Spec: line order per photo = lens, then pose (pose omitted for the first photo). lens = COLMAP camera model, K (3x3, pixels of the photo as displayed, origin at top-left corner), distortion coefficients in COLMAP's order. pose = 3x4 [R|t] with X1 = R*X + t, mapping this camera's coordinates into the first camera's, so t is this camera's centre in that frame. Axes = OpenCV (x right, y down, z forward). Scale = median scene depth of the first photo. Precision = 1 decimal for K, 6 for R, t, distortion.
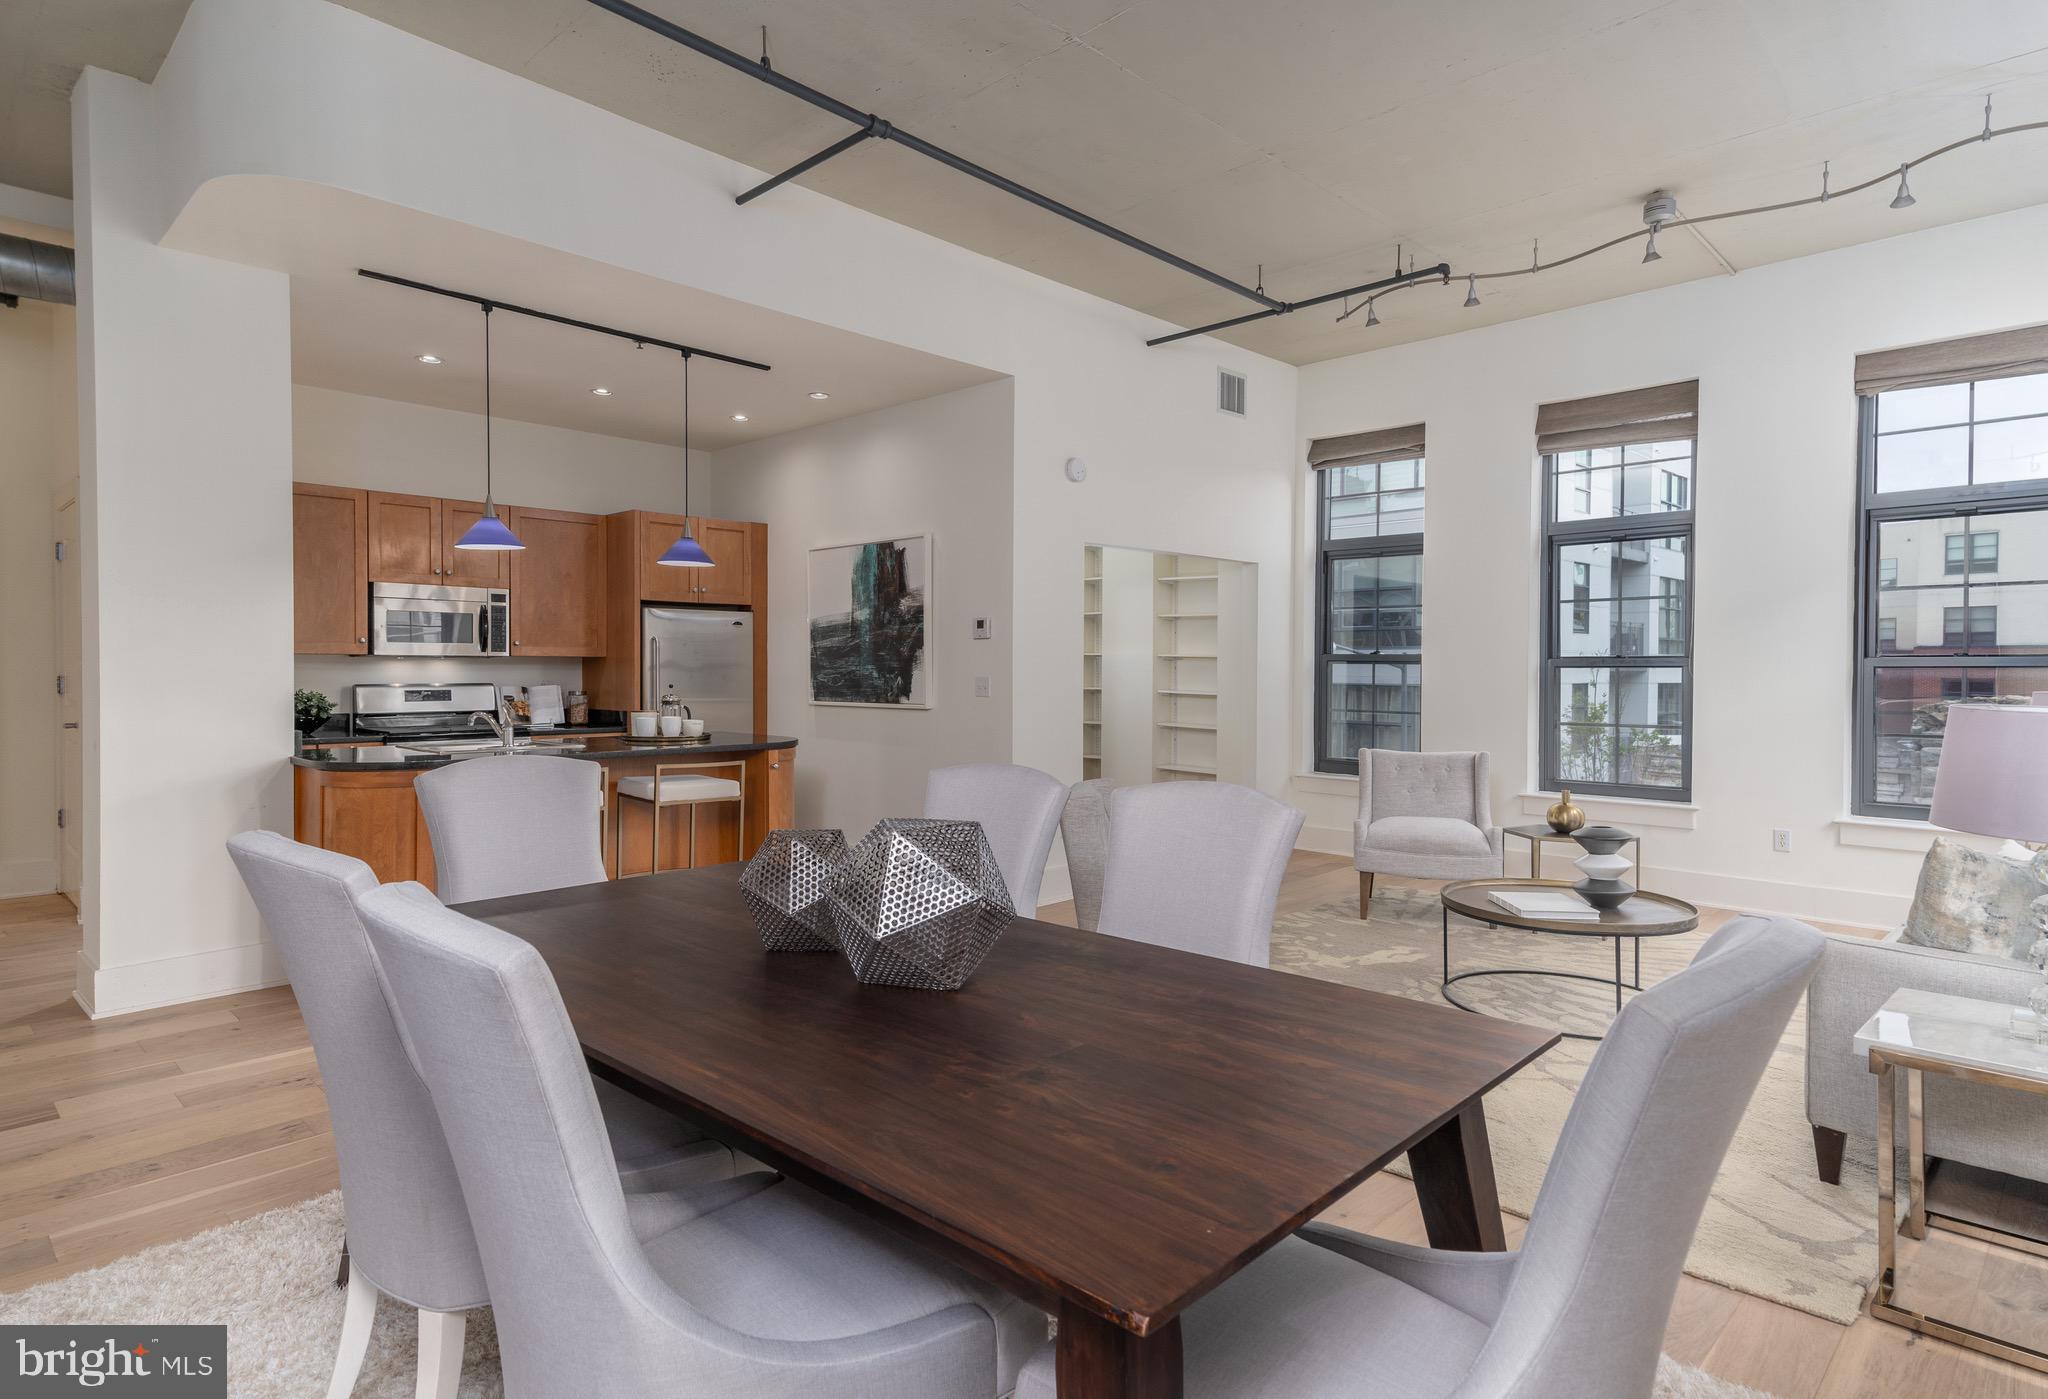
lens RADIAL K [[1088.9, 0, 1013.7], [0, 1088.9, 659.1], [0, 0, 1]] dist [0.004676, 0.000487]
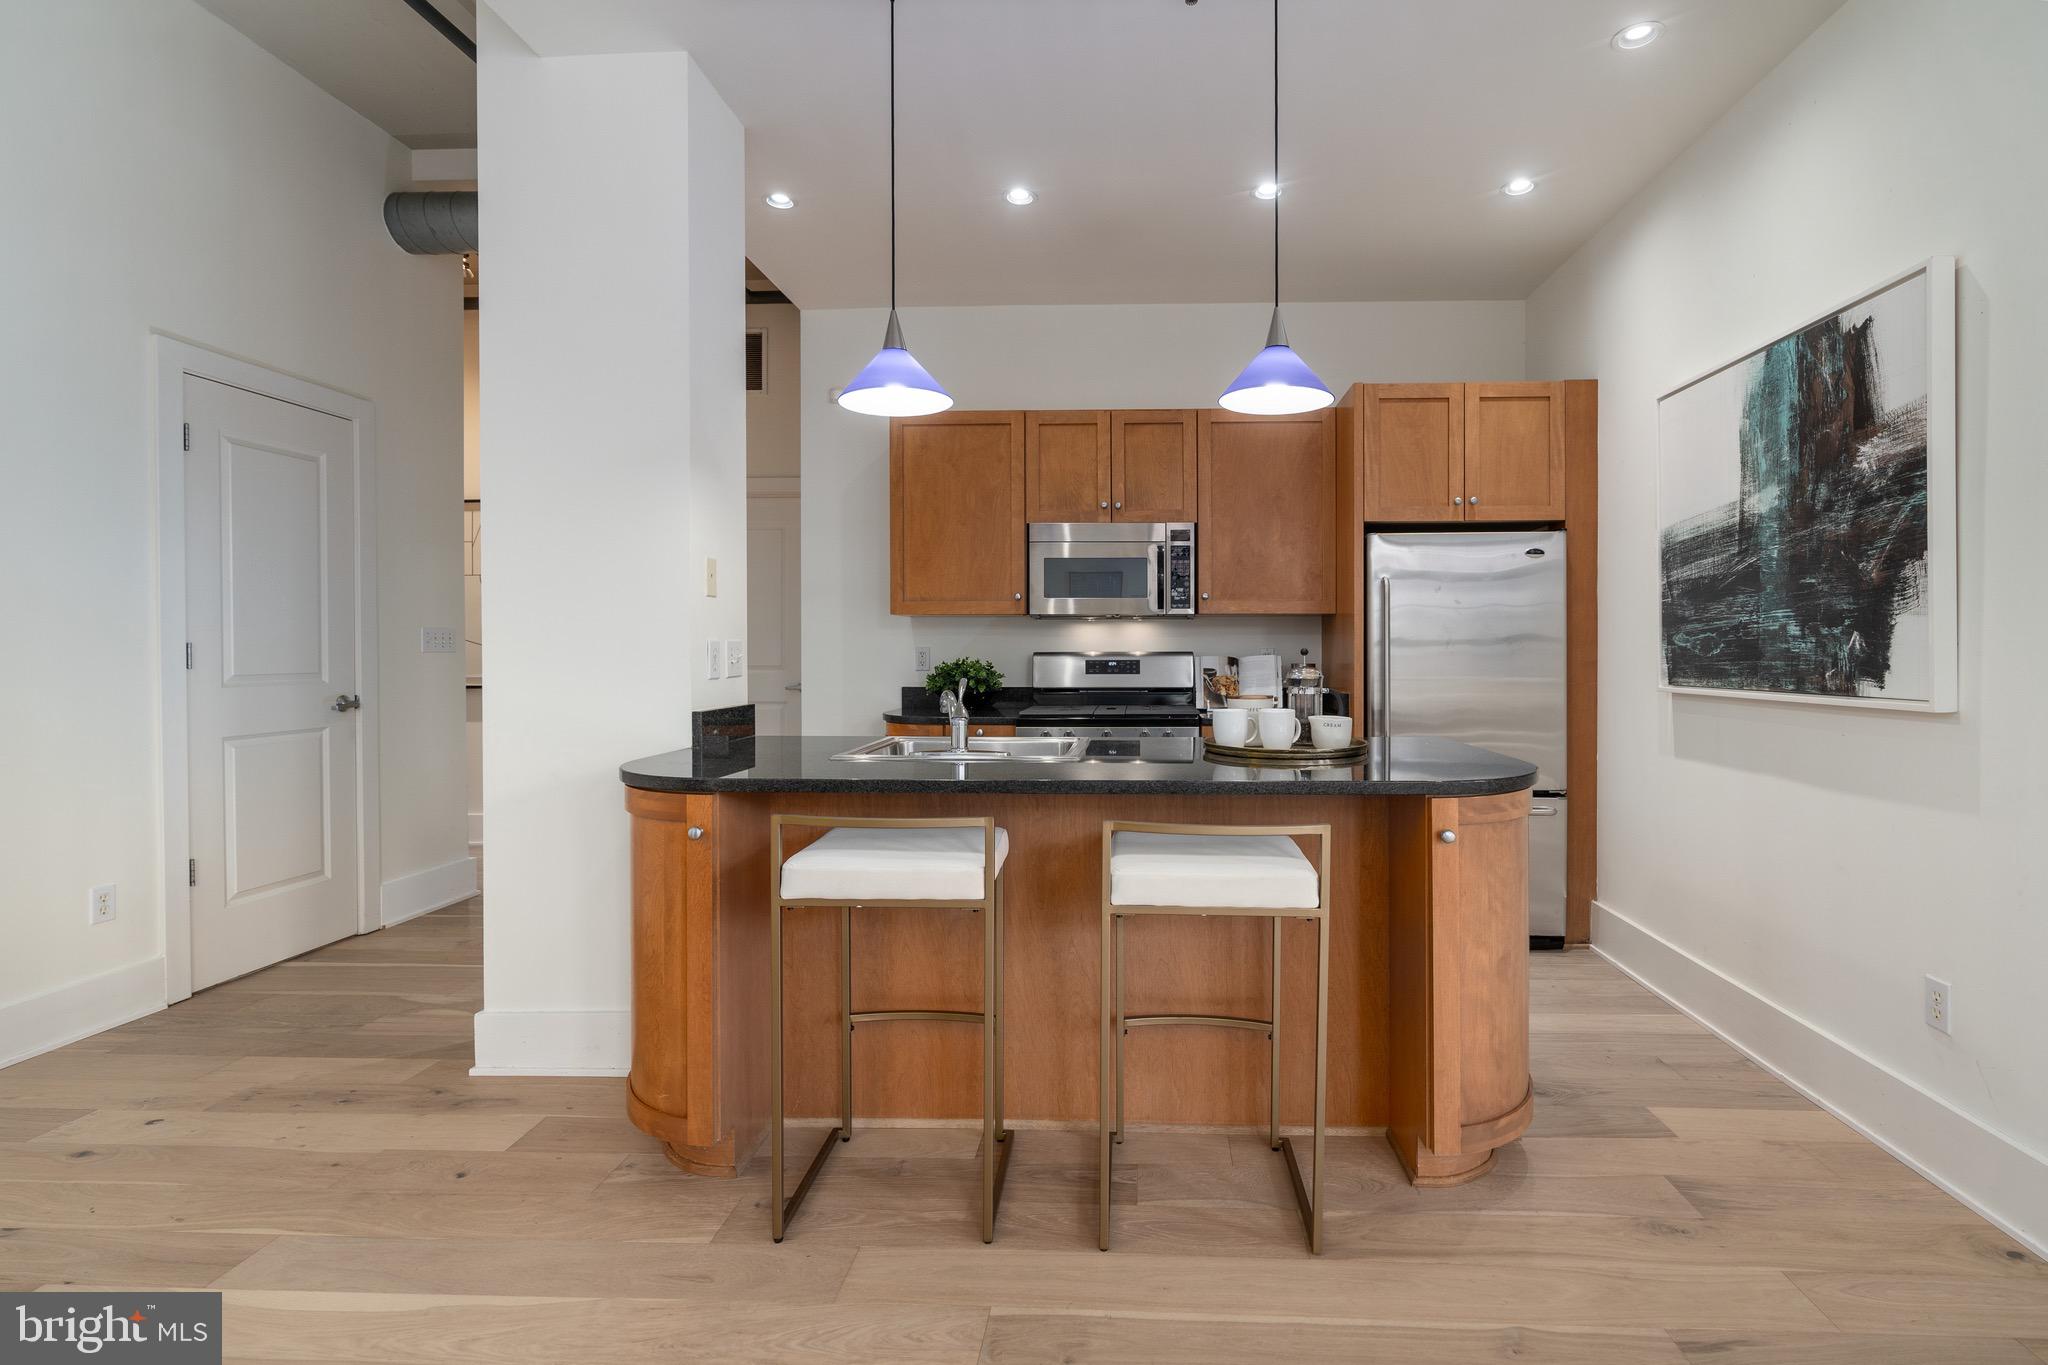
lens RADIAL K [[959.1, 0, 1108.9], [0, 959.1, 658.6], [0, 0, 1]] dist [-0.003849, -0.000396]
pose [[0.670383, 0.002560, -0.742011, -0.023968], [0.009532, 0.999882, 0.012063, 0.018764], [0.741954, -0.015160, 0.670279, 0.528154]]
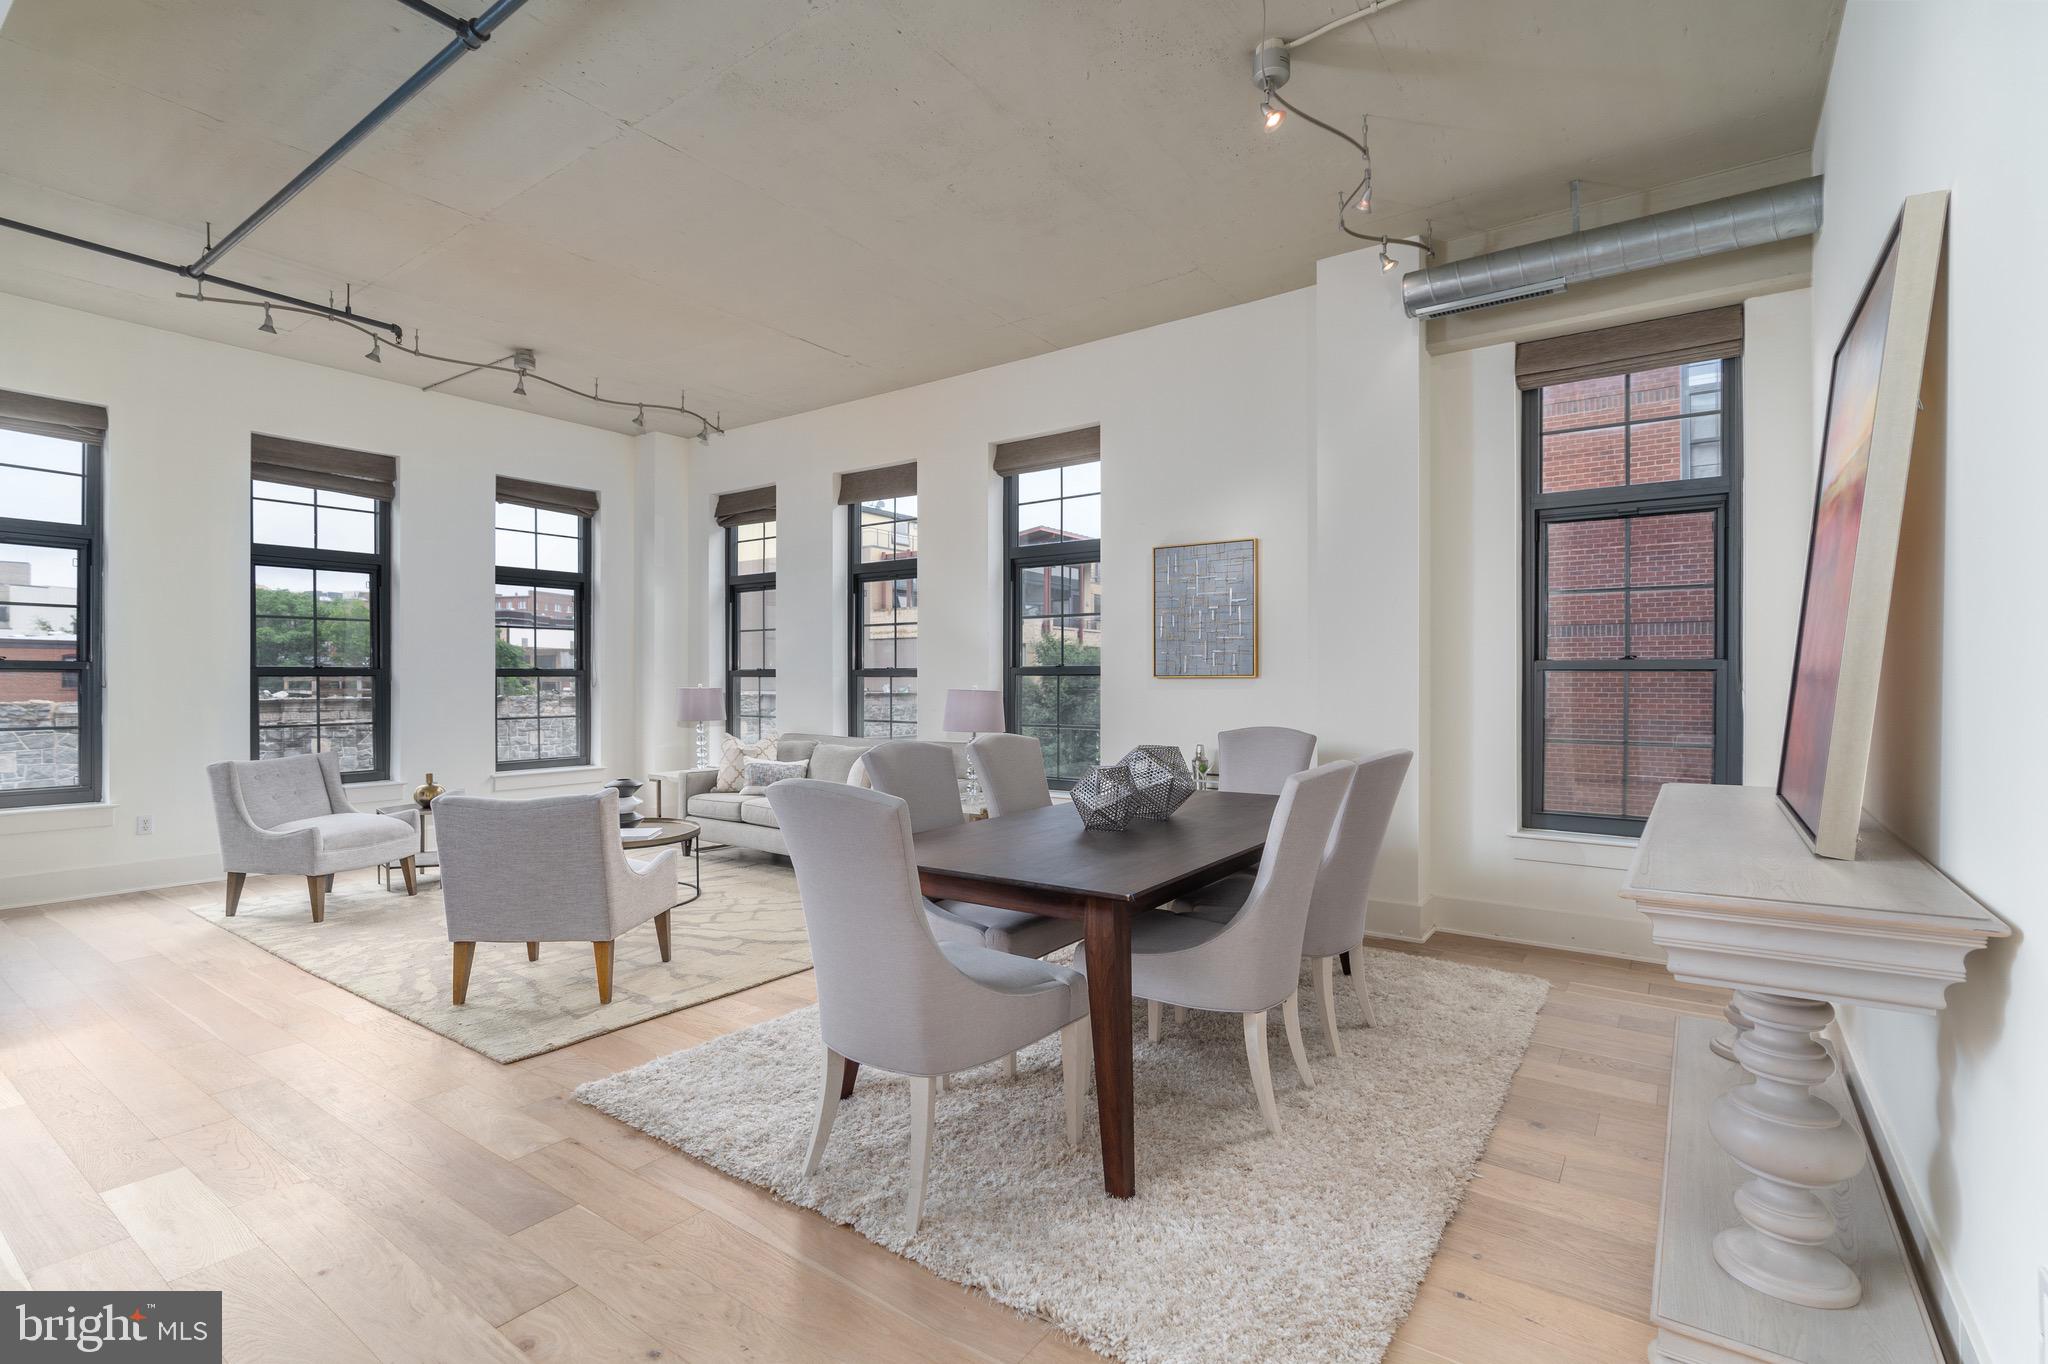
lens RADIAL K [[924.3, 0, 1034.7], [0, 924.3, 678.5], [0, 0, 1]] dist [0.002417, 0.000062]
pose [[-0.177388, -0.000351, 0.984141, -0.560771], [-0.003799, 0.999993, -0.000328, 0.005780], [-0.984134, -0.003797, -0.177388, 0.417053]]
